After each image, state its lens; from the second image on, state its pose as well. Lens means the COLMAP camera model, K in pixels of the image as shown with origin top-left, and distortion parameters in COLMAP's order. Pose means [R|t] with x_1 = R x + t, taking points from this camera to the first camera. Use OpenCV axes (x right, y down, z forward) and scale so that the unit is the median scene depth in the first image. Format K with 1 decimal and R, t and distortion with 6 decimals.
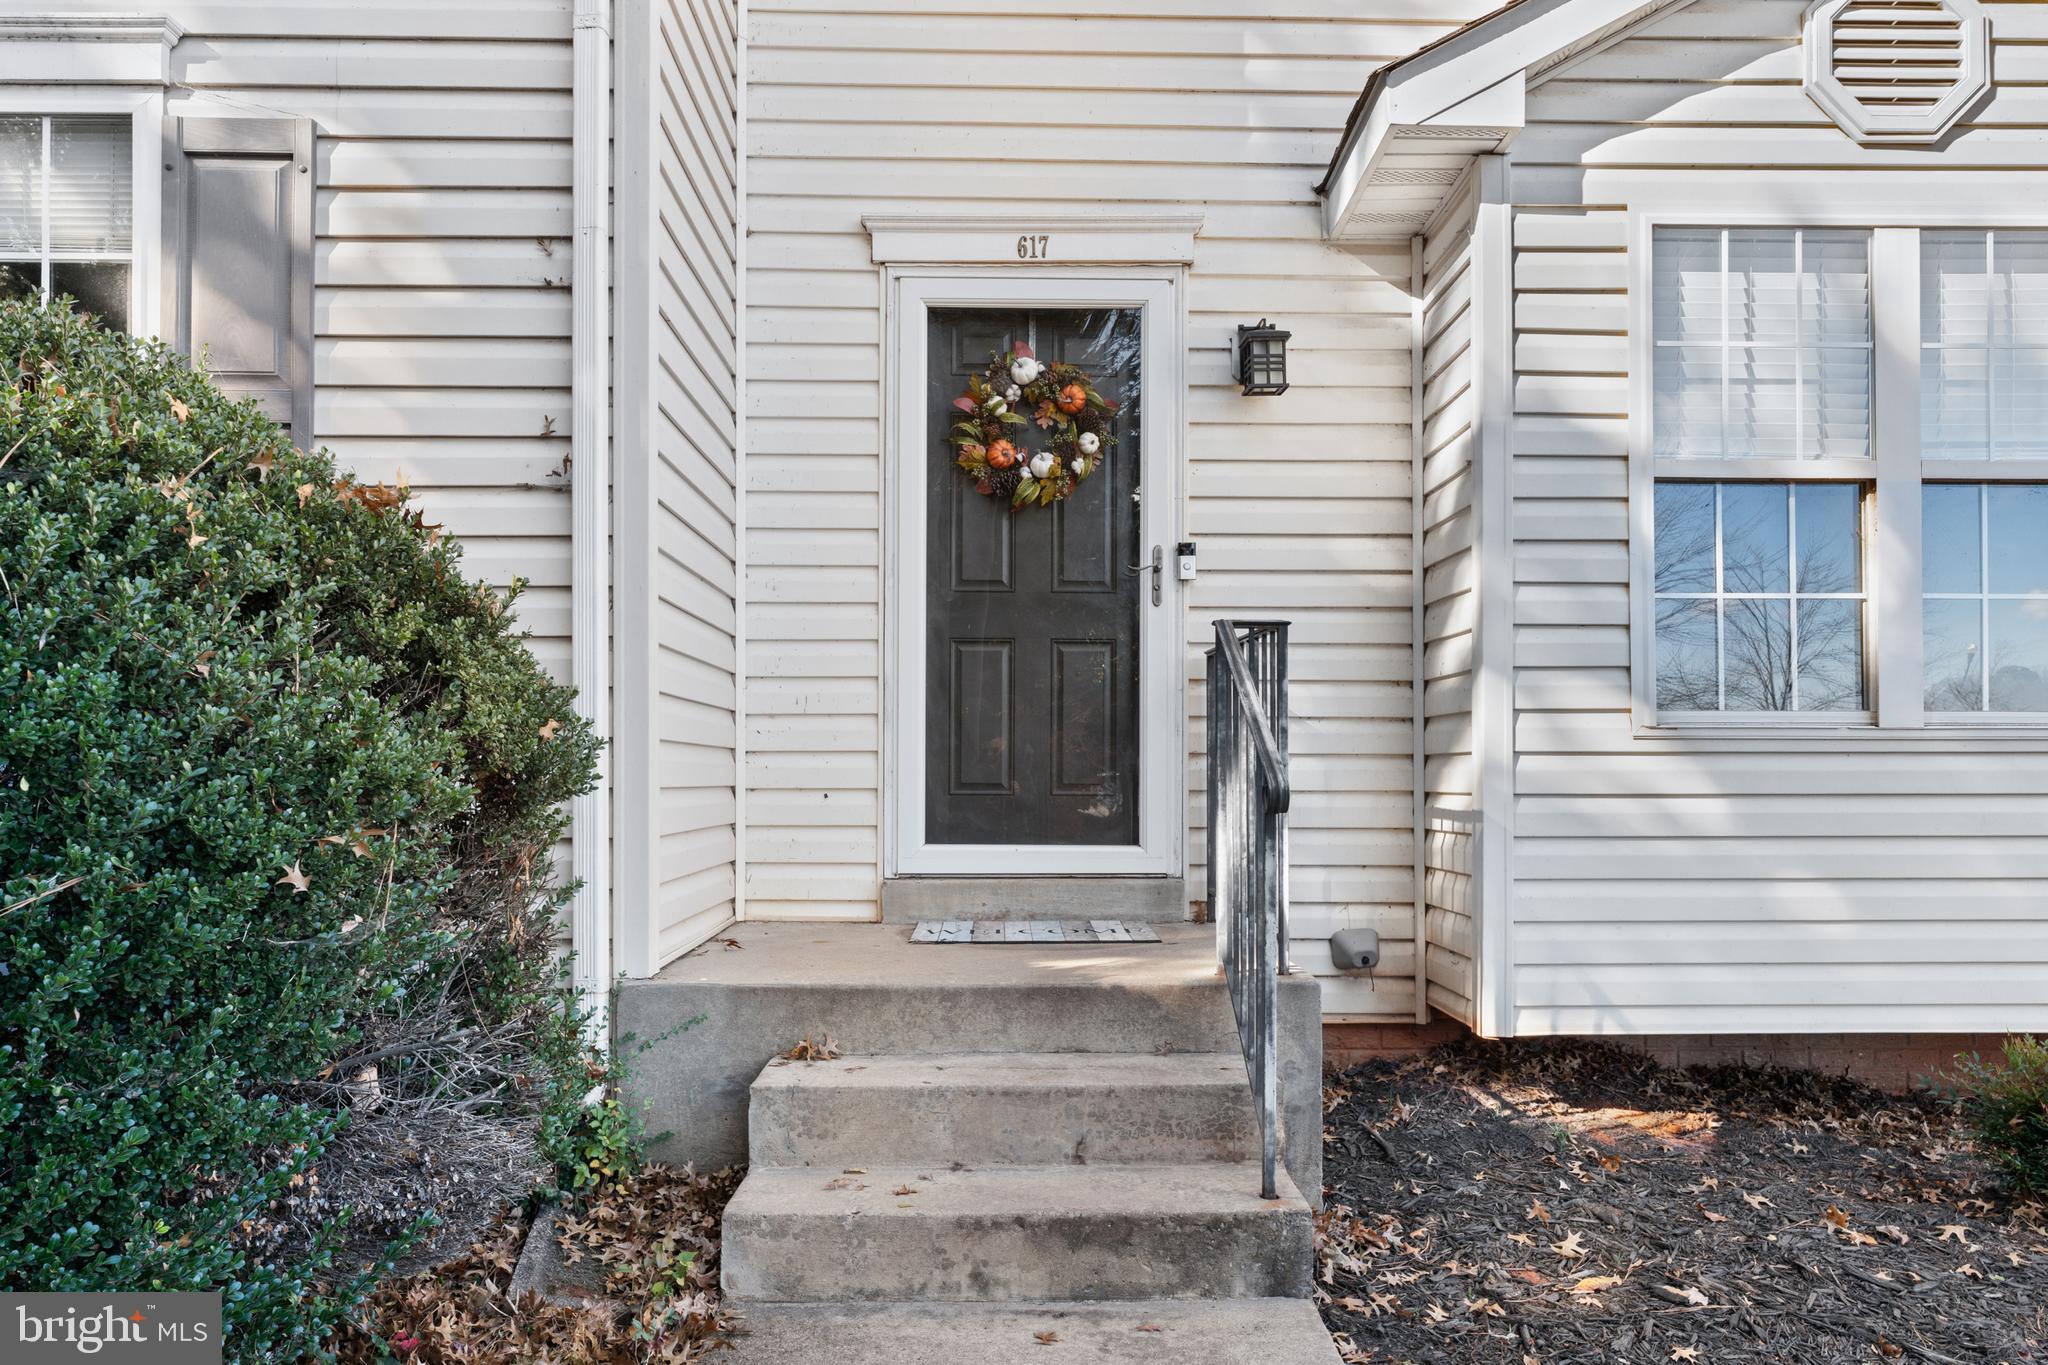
lens RADIAL K [[1374.9, 0, 1020.3], [0, 1374.9, 766.3], [0, 0, 1]] dist [0.003952, -0.003639]
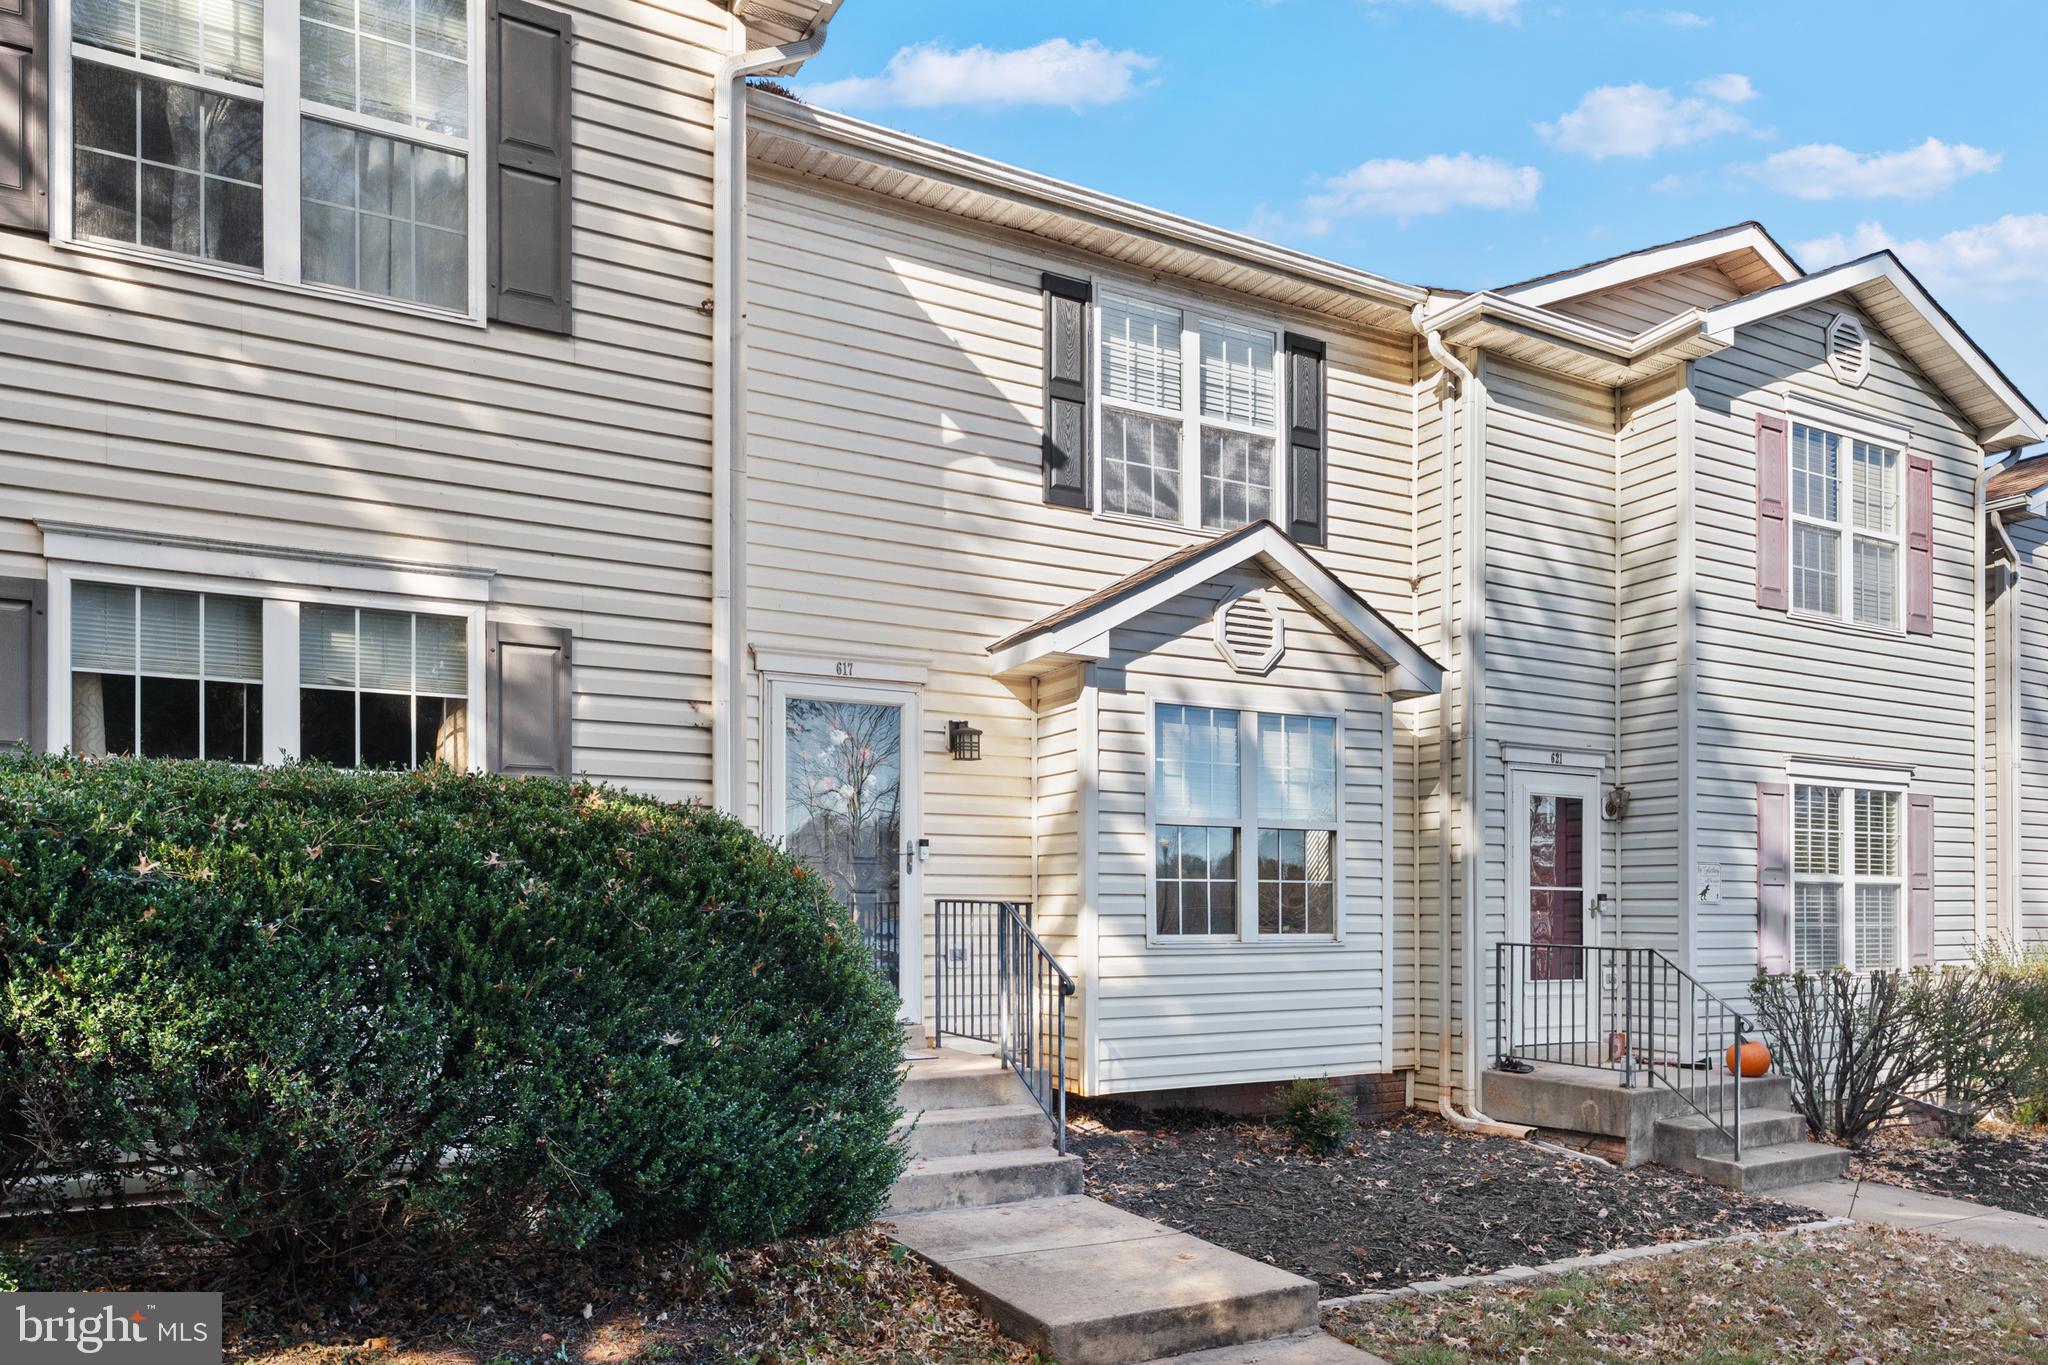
lens RADIAL K [[1409.5, 0, 1020.0], [0, 1409.5, 914.9], [0, 0, 1]] dist [0.000145, -0.002993]
pose [[0.880524, -0.002455, 0.473995, -0.648701], [-0.001073, 0.999974, 0.007173, -0.076338], [-0.474000, -0.006824, 0.880498, -0.695016]]
